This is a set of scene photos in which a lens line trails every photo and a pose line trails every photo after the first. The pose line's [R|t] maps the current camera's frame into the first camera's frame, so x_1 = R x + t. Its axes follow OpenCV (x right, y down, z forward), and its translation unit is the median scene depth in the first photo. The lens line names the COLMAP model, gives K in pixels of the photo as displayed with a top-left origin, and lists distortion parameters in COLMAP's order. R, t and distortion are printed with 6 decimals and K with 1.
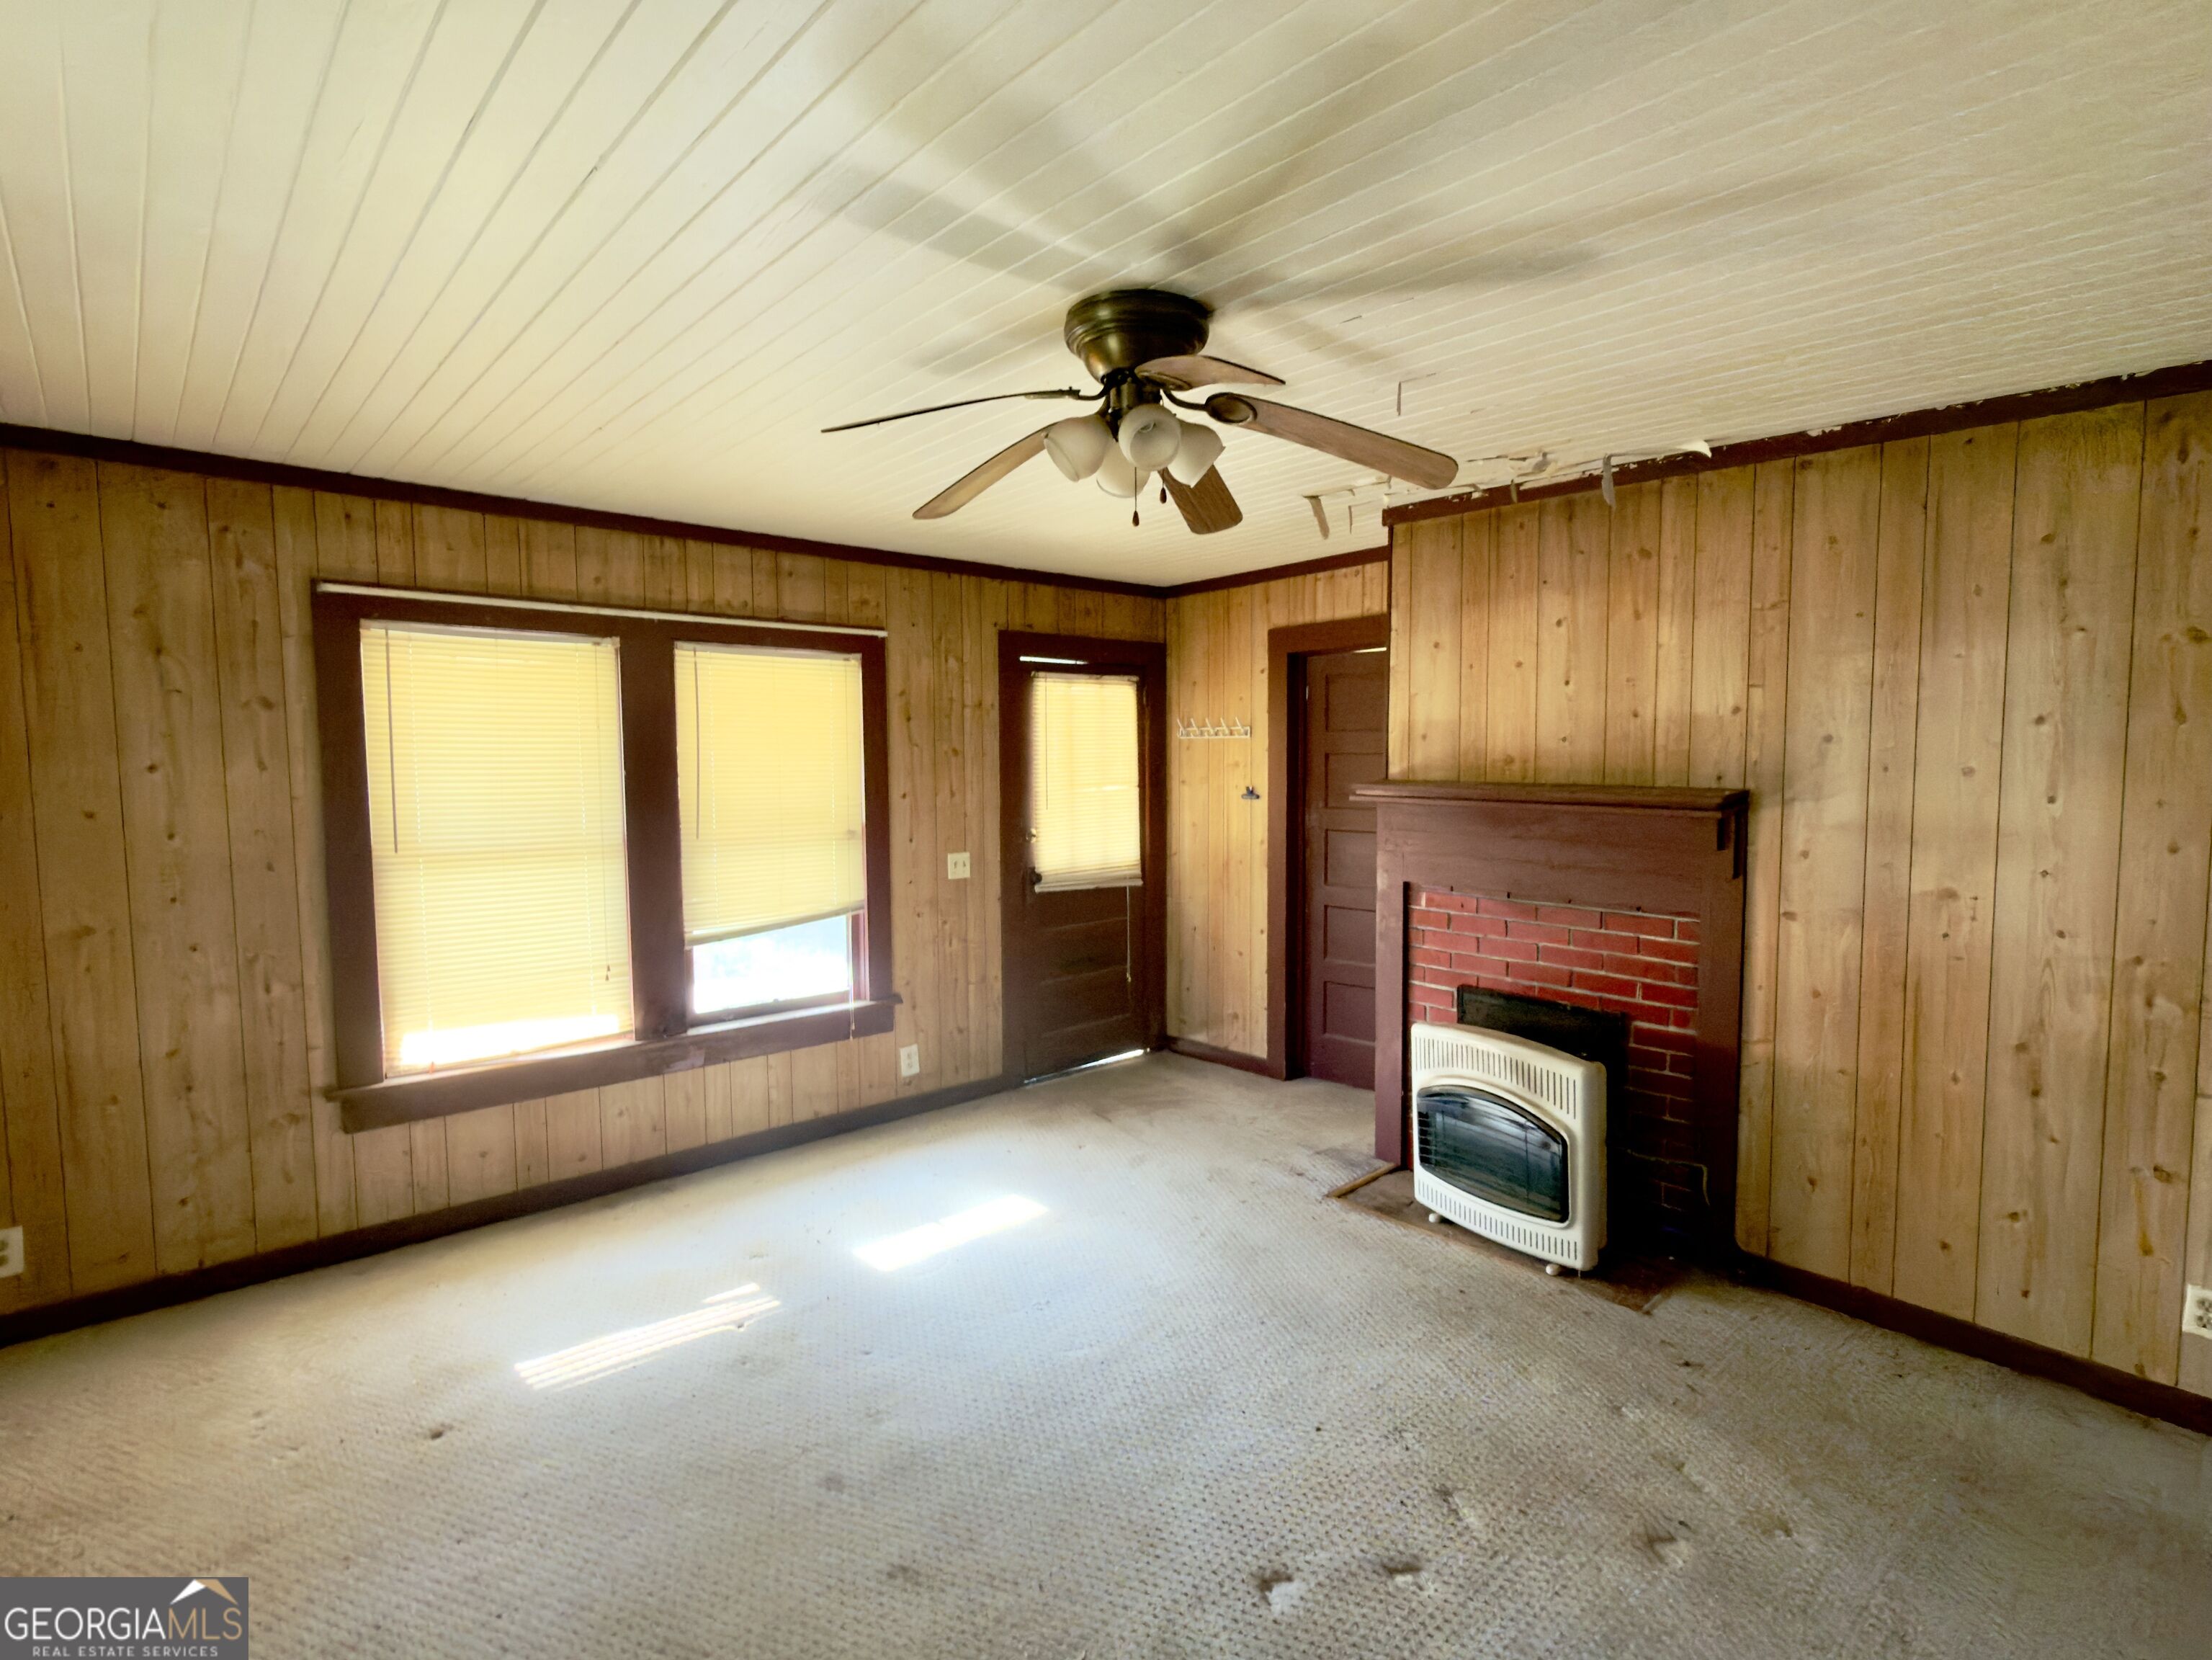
lens RADIAL K [[1103.2, 0, 1106.0], [0, 1103.2, 830.0], [0, 0, 1]] dist [-0.000923, 0.000171]
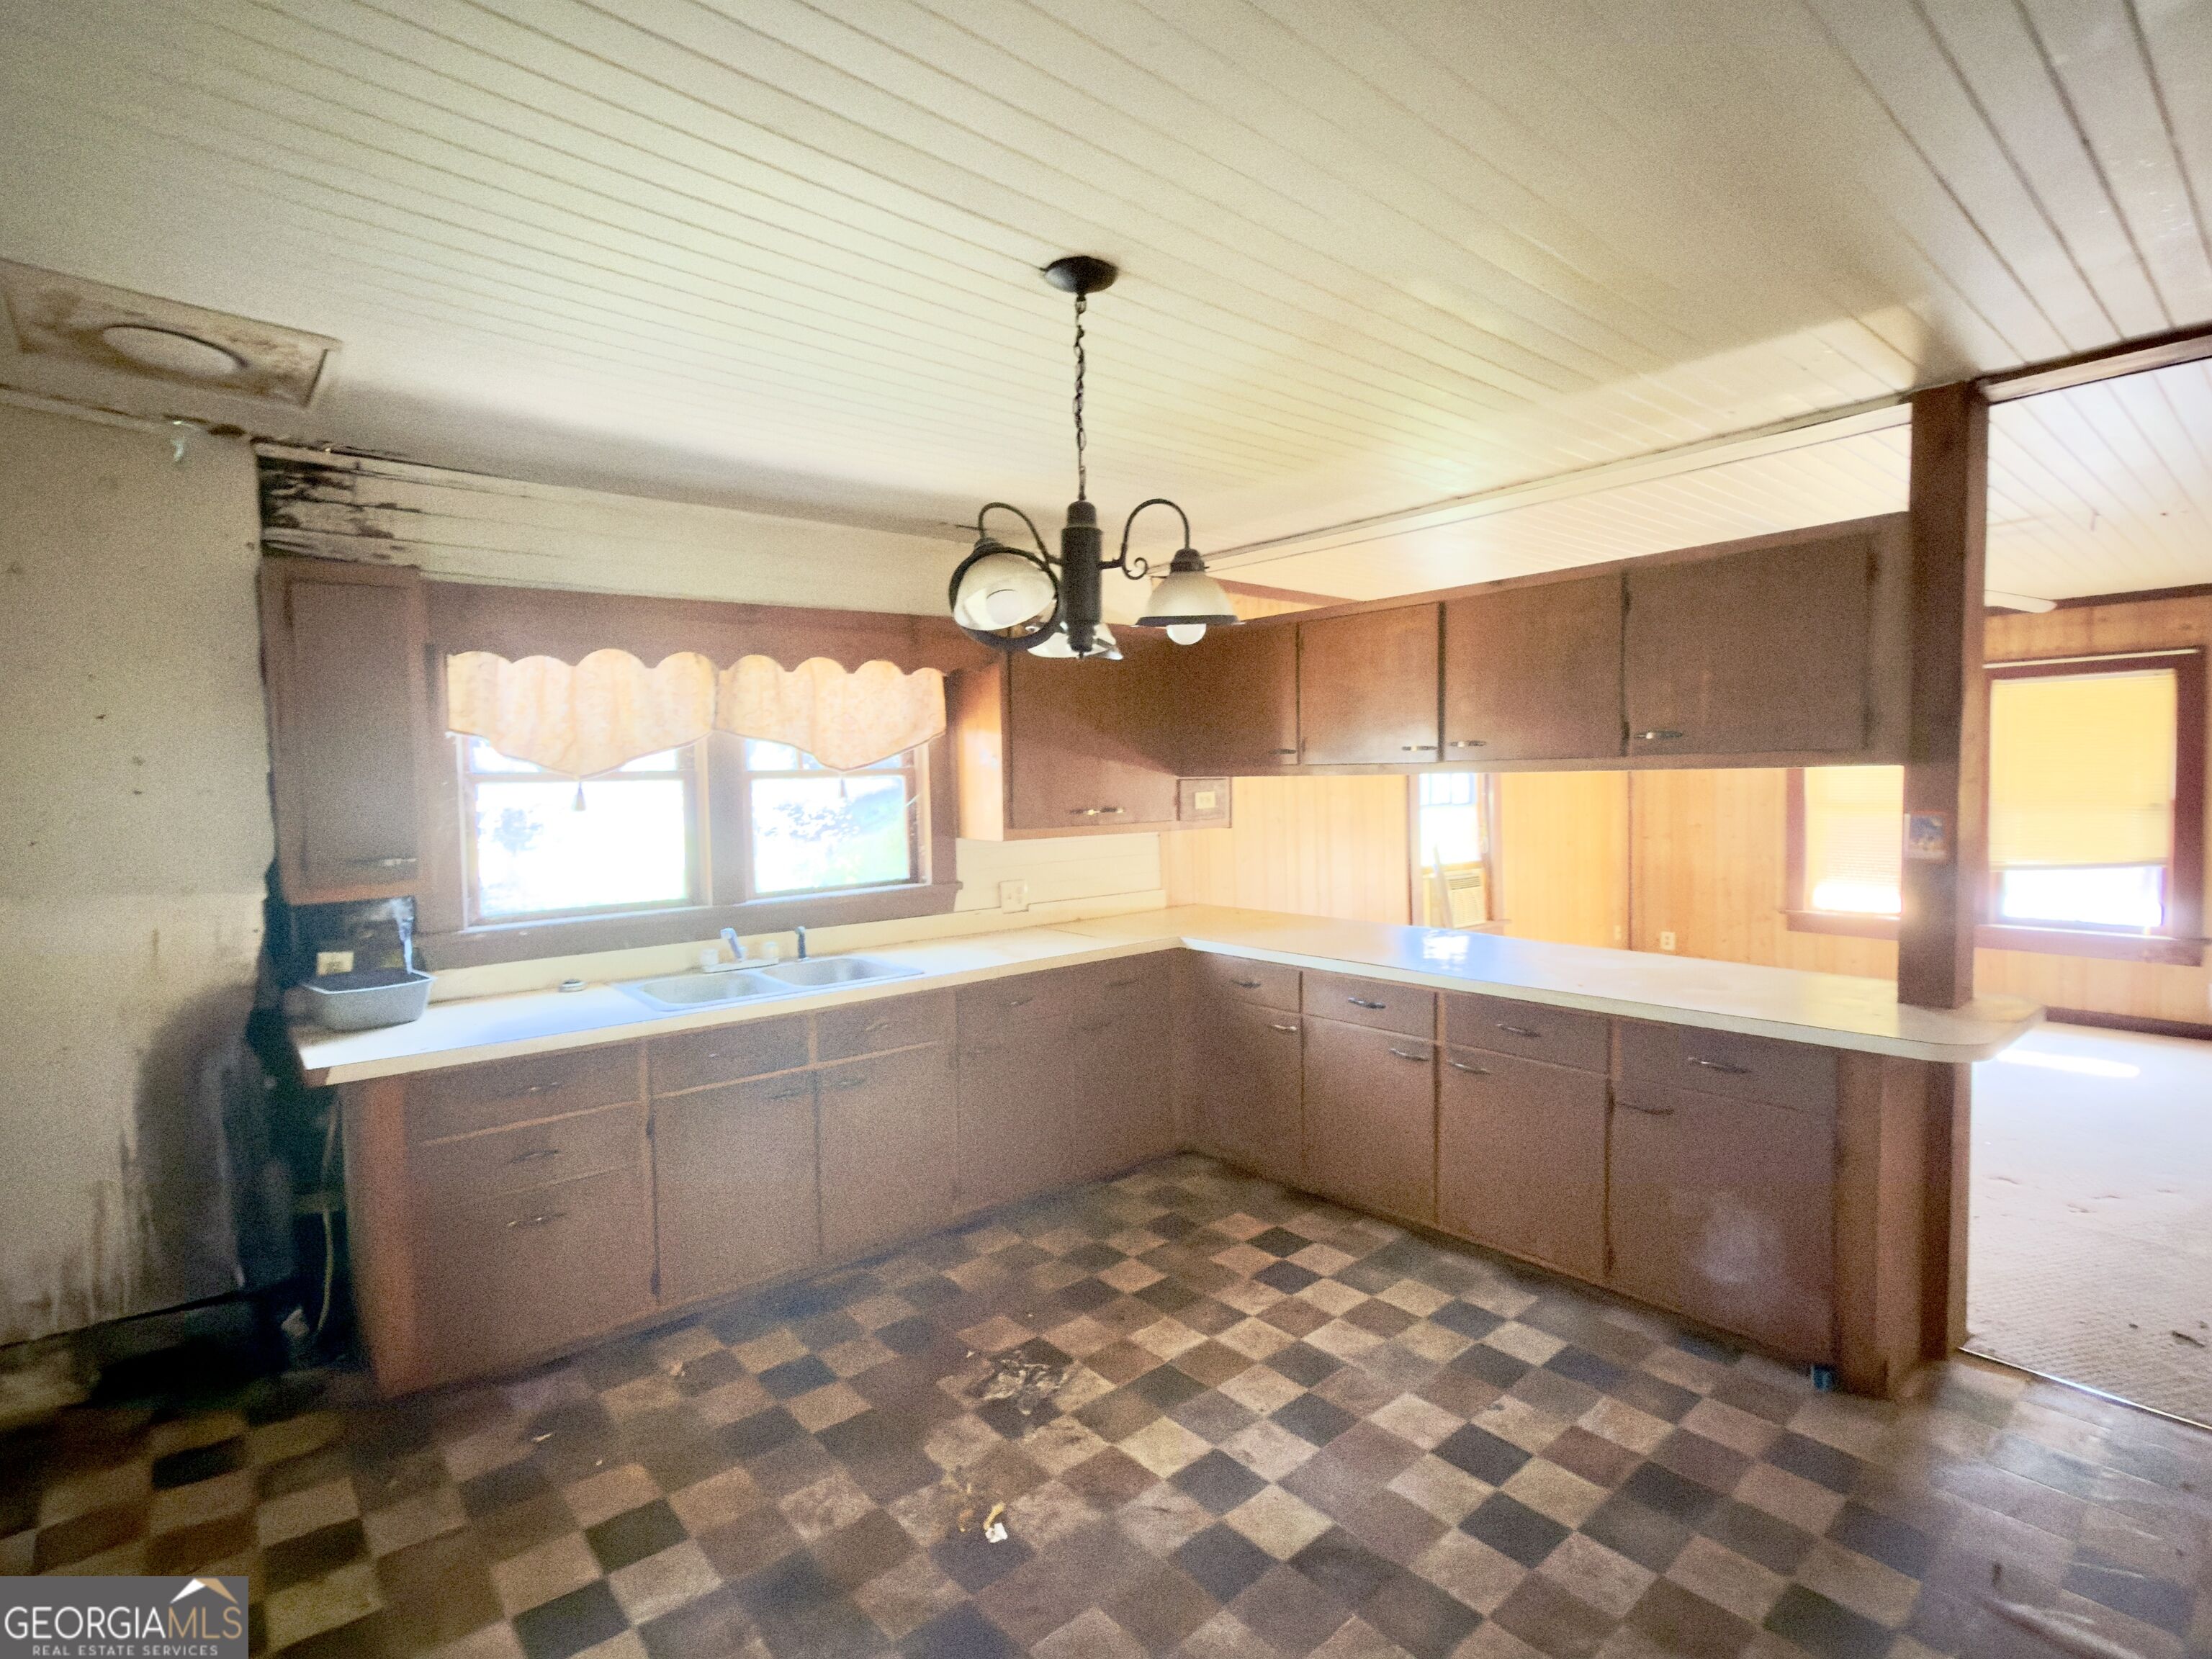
lens RADIAL K [[1087.8, 0, 1097.0], [0, 1087.8, 826.3], [0, 0, 1]] dist [0.000753, 0.000216]
pose [[-0.014691, 0.044652, -0.998895, 1.241232], [-0.051241, 0.997656, 0.045350, 0.038307], [0.998578, 0.051850, -0.012369, -0.283087]]
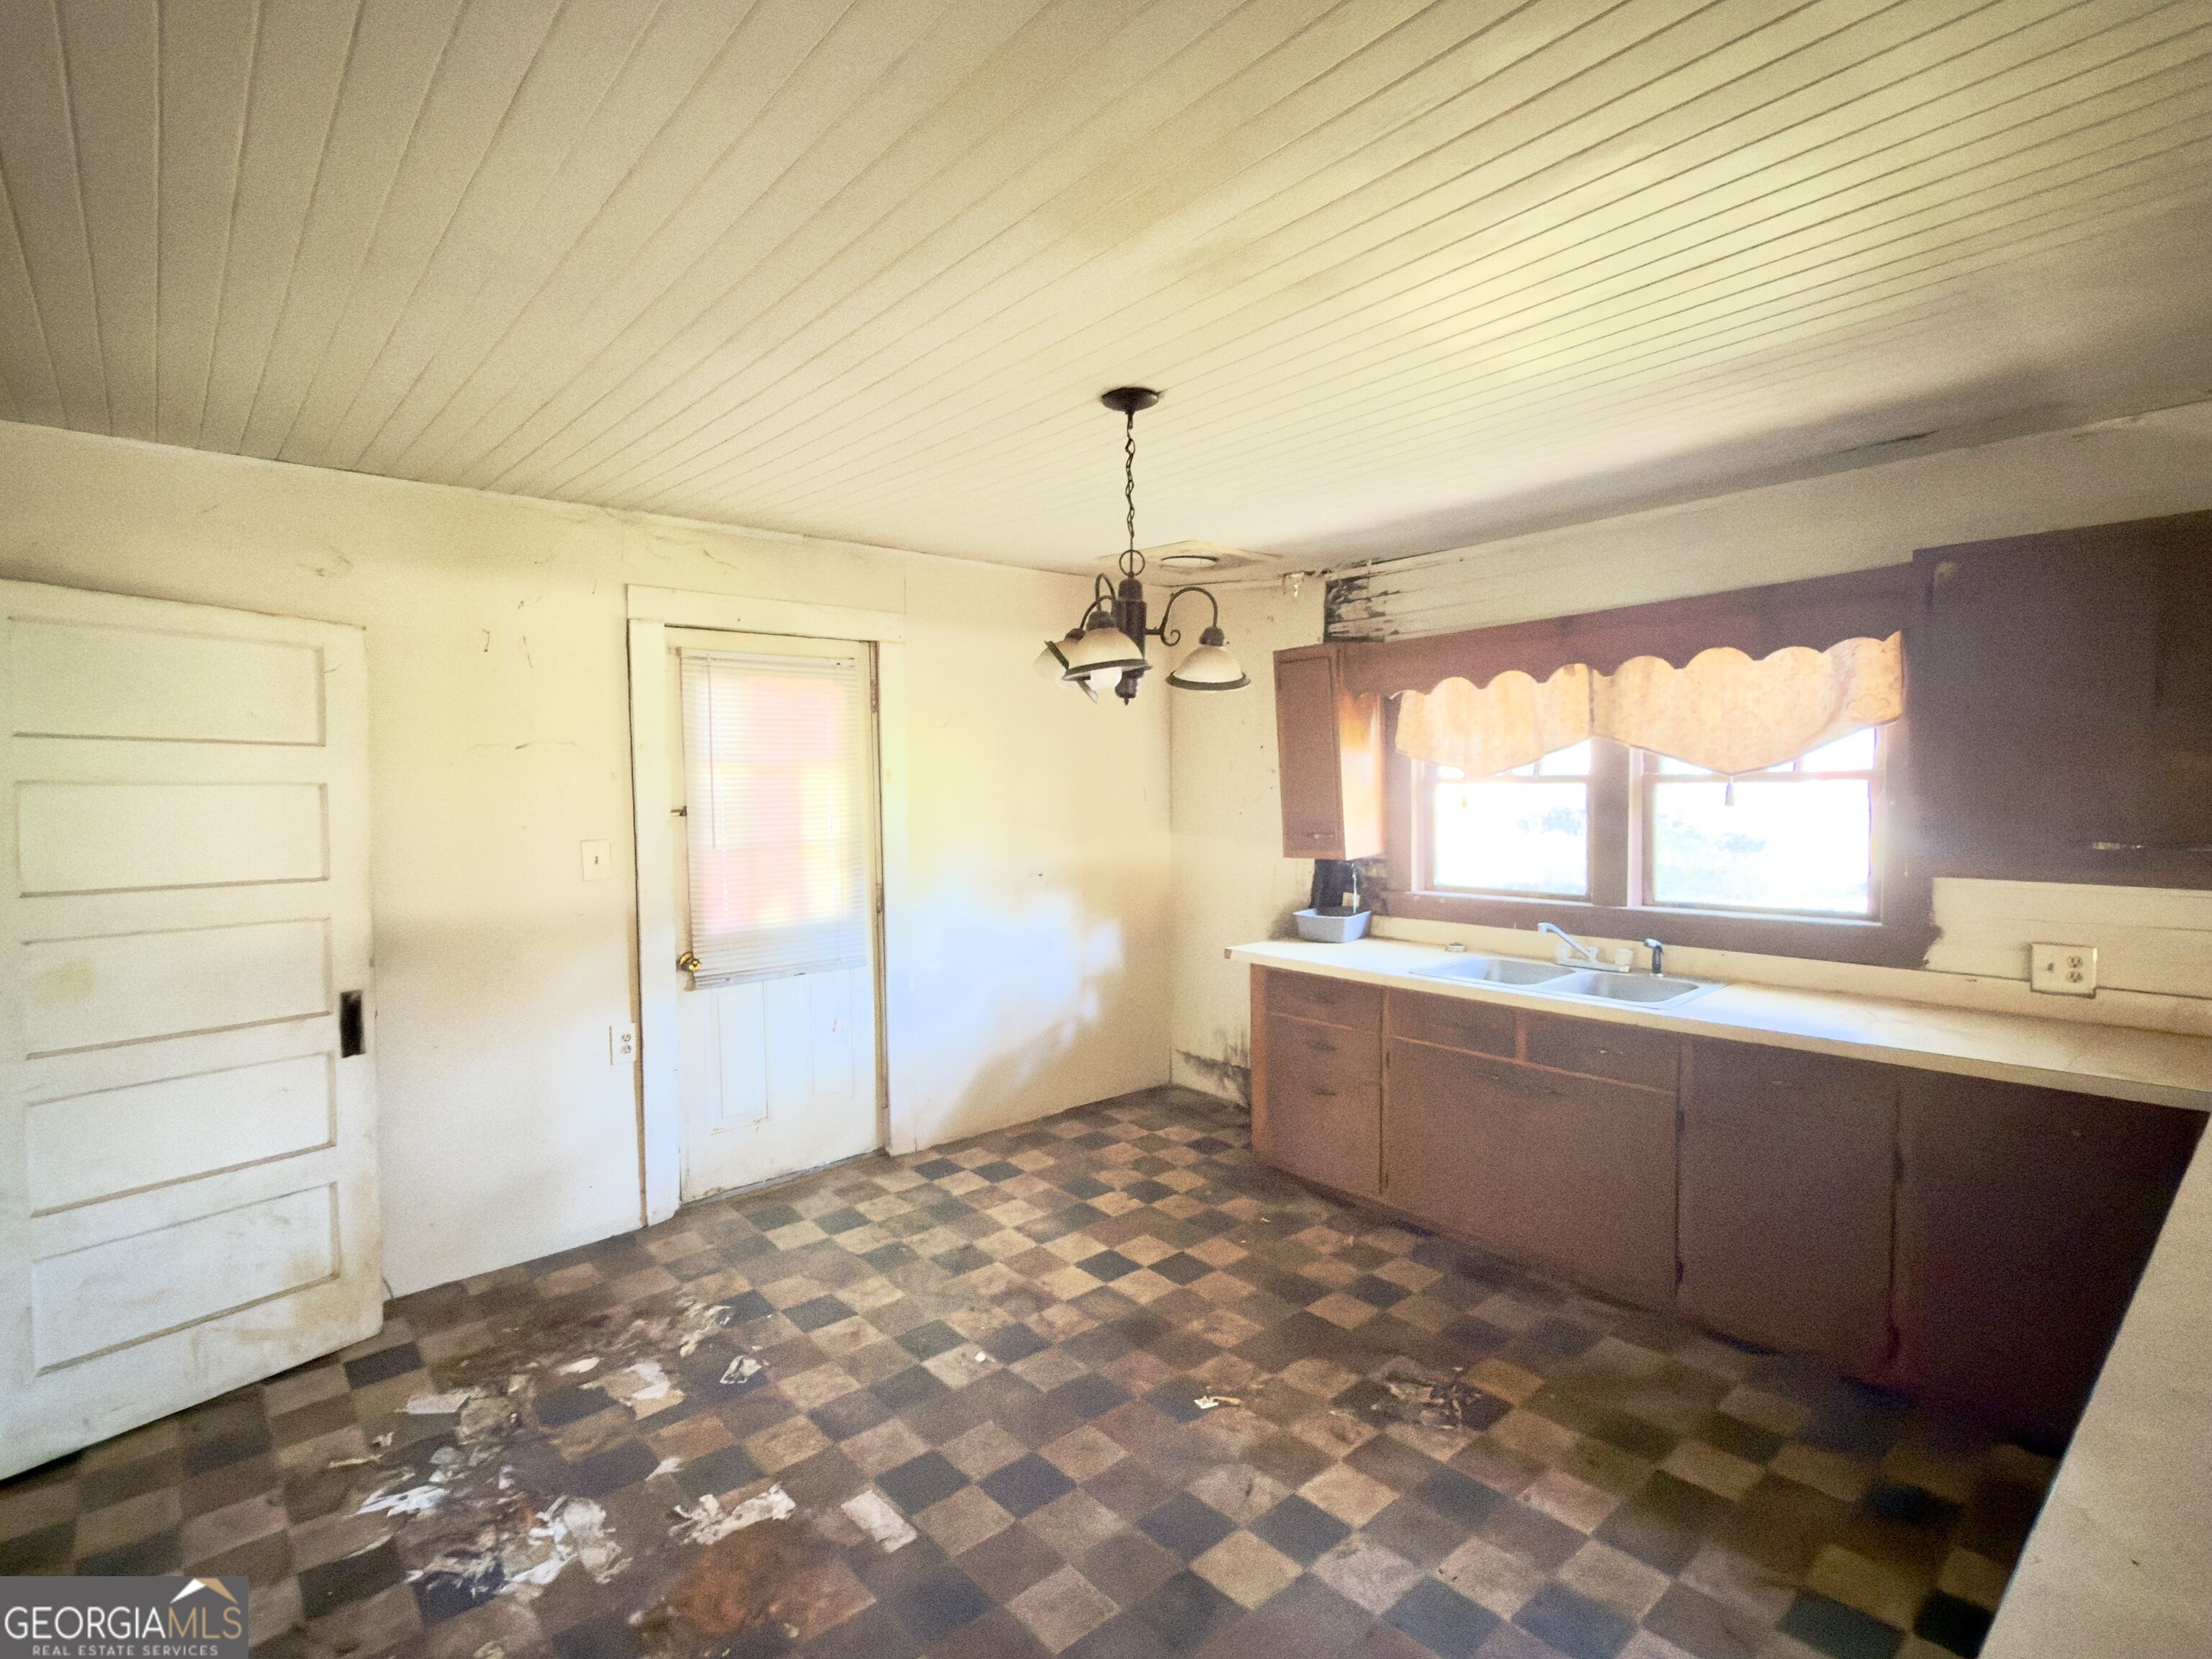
lens RADIAL K [[1088.4, 0, 1106.0], [0, 1088.4, 829.5], [0, 0, 1]] dist [0.000504, 0.000048]
pose [[-0.999919, 0.009946, 0.007985, 0.750790], [0.010774, 0.993715, 0.111420, -0.013562], [-0.006826, 0.111497, -0.993741, 0.331844]]
